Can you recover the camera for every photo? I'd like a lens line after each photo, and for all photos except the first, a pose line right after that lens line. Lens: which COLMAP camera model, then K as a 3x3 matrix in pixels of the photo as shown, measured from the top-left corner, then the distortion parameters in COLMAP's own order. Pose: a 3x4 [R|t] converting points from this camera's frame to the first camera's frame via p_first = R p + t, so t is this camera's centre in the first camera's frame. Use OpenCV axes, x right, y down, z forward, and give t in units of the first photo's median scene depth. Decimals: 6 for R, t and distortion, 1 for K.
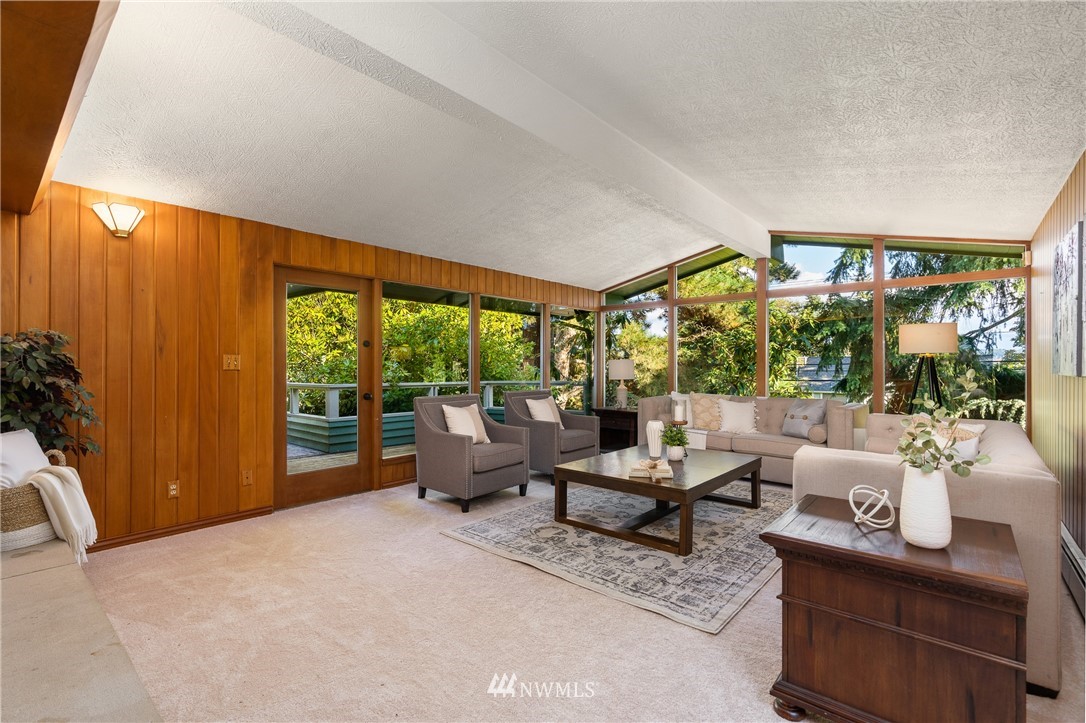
lens RADIAL K [[494.4, 0, 545.1], [0, 494.4, 363.4], [0, 0, 1]] dist [-0.007811, 0.000093]
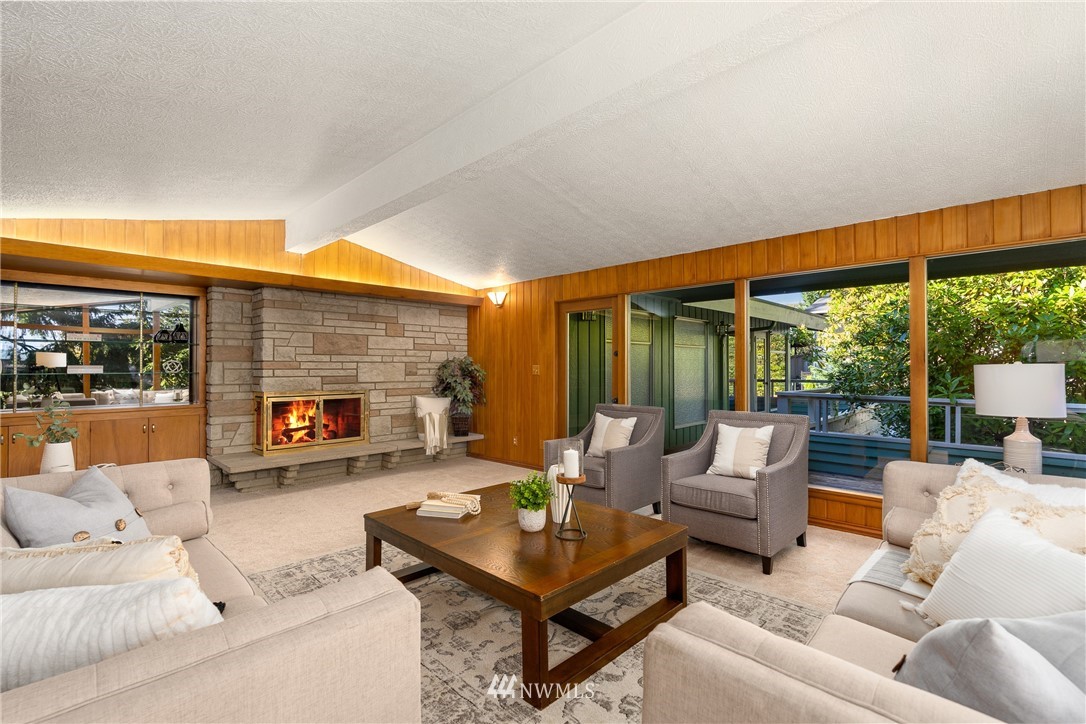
lens RADIAL K [[494.4, 0, 545.9], [0, 494.4, 359.6], [0, 0, 1]] dist [-0.007811, 0.000093]
pose [[-0.063550, -0.013984, -0.997881, 1.046406], [0.000119, 0.999902, -0.014020, -0.013915], [0.997979, -0.001010, -0.063542, 1.238356]]
